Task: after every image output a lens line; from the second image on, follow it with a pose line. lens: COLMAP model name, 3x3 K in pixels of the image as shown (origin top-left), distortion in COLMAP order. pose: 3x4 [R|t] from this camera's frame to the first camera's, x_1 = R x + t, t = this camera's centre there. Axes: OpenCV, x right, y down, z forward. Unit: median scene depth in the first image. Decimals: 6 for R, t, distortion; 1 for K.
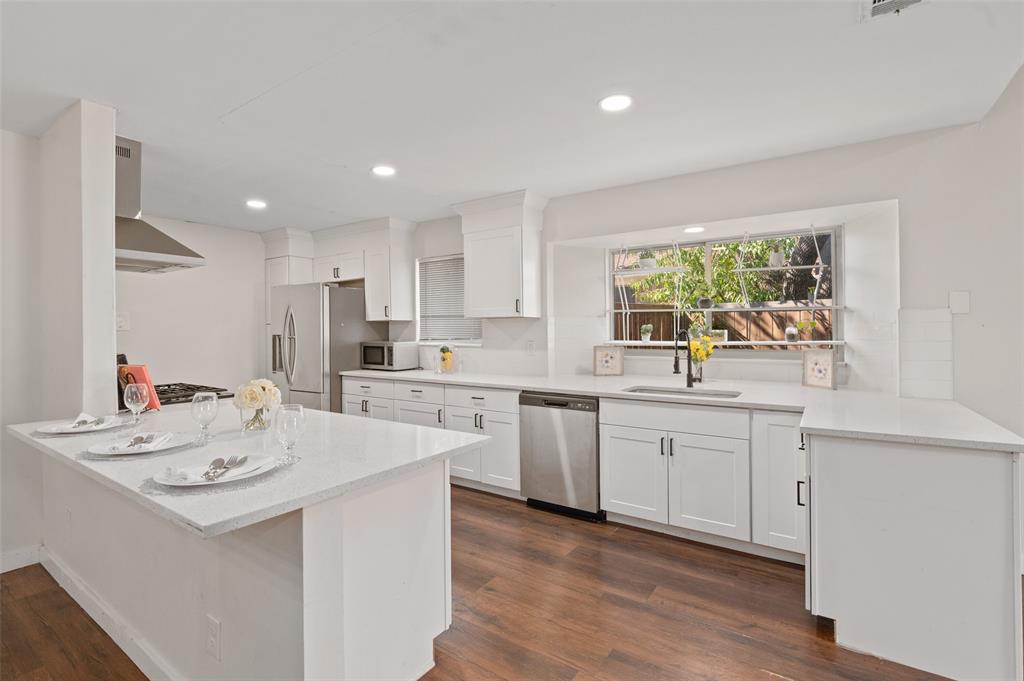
lens RADIAL K [[470.5, 0, 510.3], [0, 470.5, 332.2], [0, 0, 1]] dist [-0.003545, 0.000197]
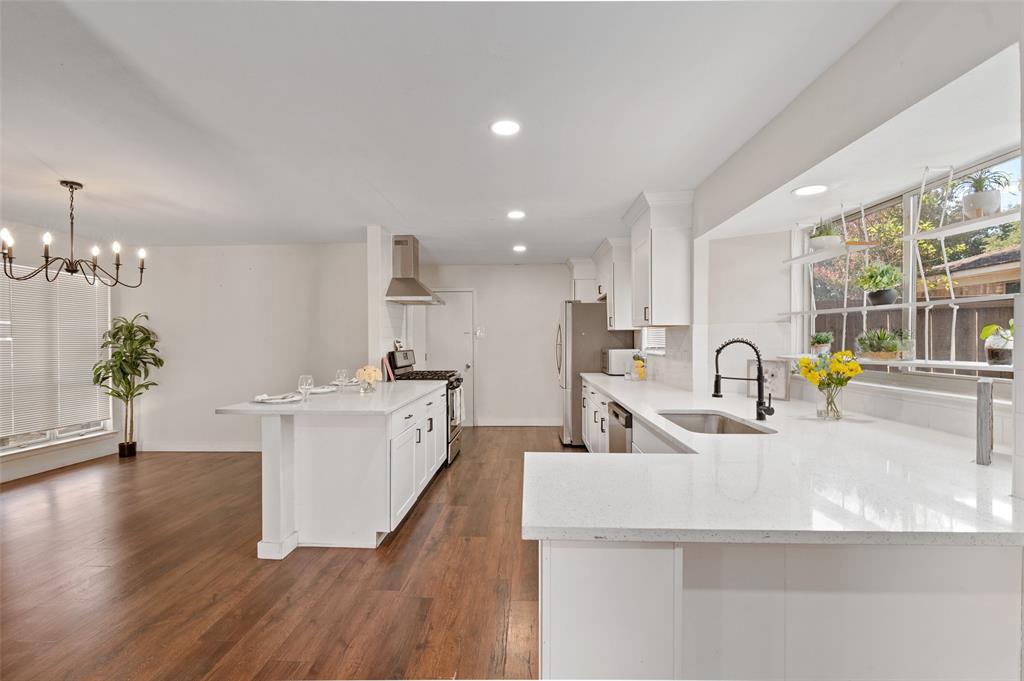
lens RADIAL K [[463.7, 0, 513.0], [0, 463.7, 345.3], [0, 0, 1]] dist [-0.011280, 0.000564]
pose [[0.534229, 0.011938, -0.845255, 0.622613], [-0.002177, 0.999916, 0.012746, -0.002000], [0.845337, -0.004969, 0.534210, 0.245733]]
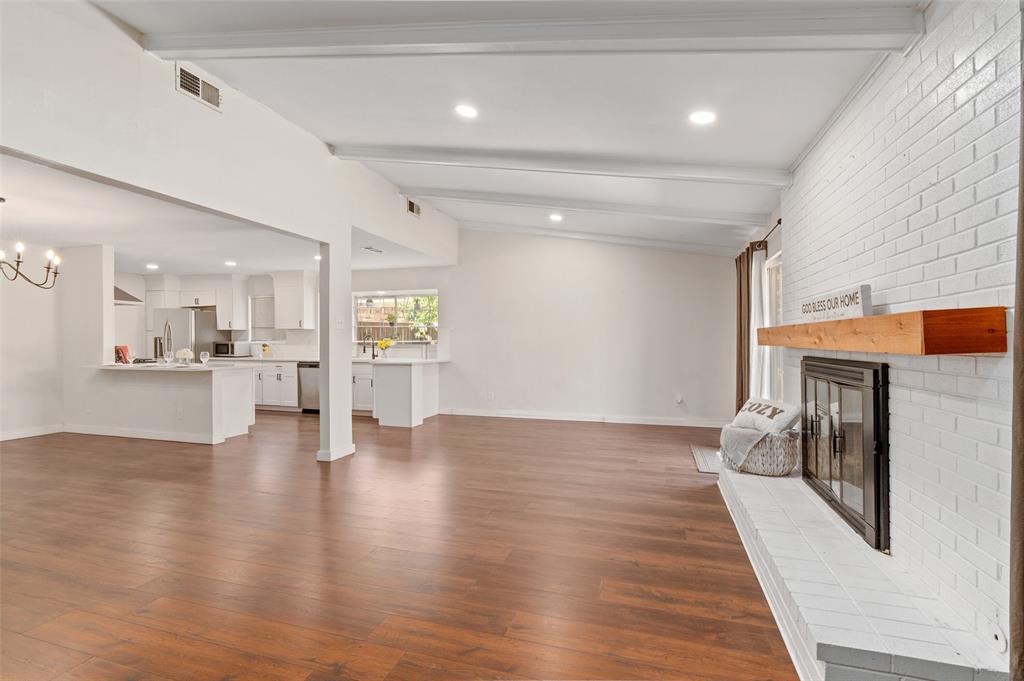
lens RADIAL K [[463.7, 0, 513.0], [0, 463.7, 345.3], [0, 0, 1]] dist [-0.011280, 0.000564]
pose [[0.954569, 0.002466, 0.297980, 0.284649], [-0.004357, 0.999974, 0.005681, 0.023675], [-0.297958, -0.006721, 0.954555, -1.178569]]
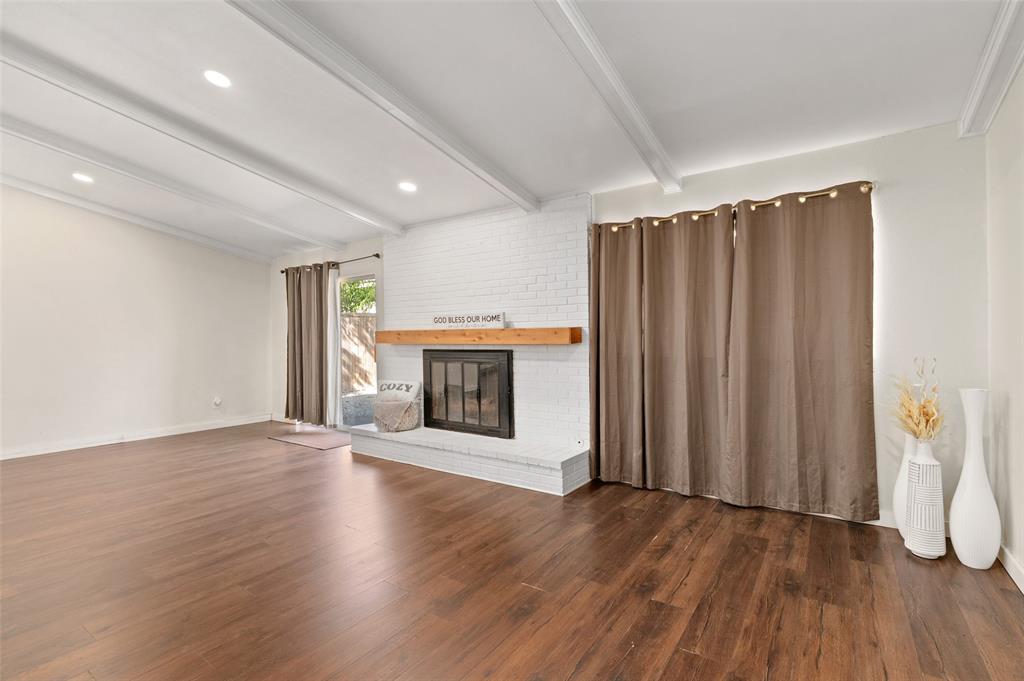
lens RADIAL K [[471.5, 0, 513.0], [0, 471.5, 337.8], [0, 0, 1]] dist [-0.002820, -0.000275]
pose [[0.007471, 0.008556, 0.999935, -0.253727], [0.009372, 0.999919, -0.008626, 0.026116], [-0.999928, 0.009436, 0.007390, -0.843885]]
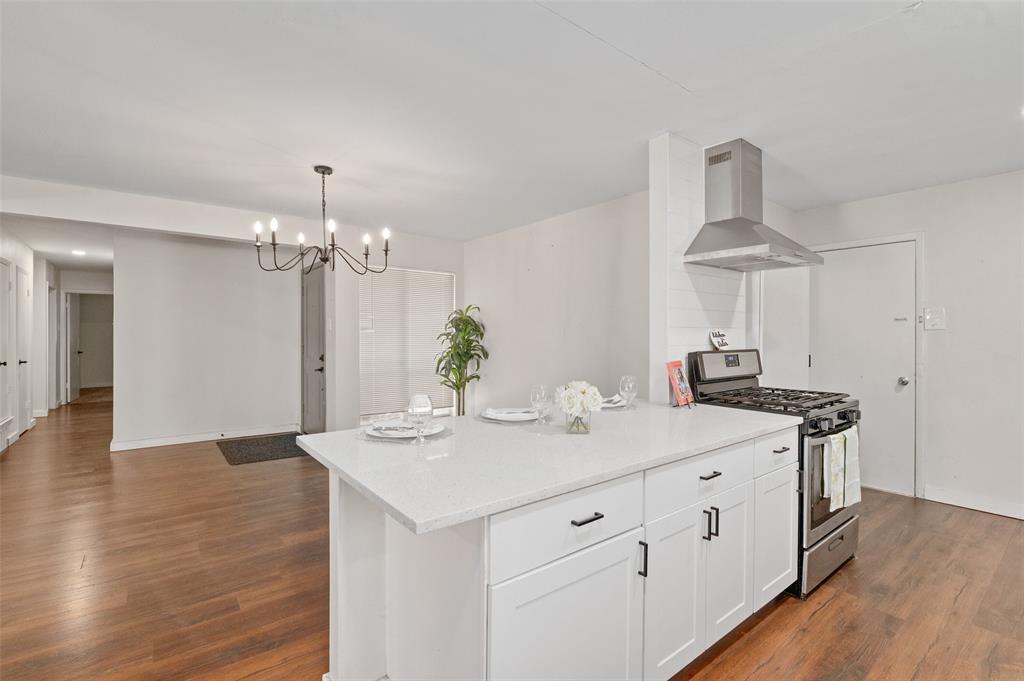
lens RADIAL K [[466.0, 0, 514.3], [0, 466.0, 336.9], [0, 0, 1]] dist [-0.008161, 0.000333]
pose [[-0.300658, 0.012293, -0.953653, 0.188913], [-0.002087, 0.999906, 0.013547, -0.001045], [0.953730, 0.006063, -0.300604, 0.560851]]
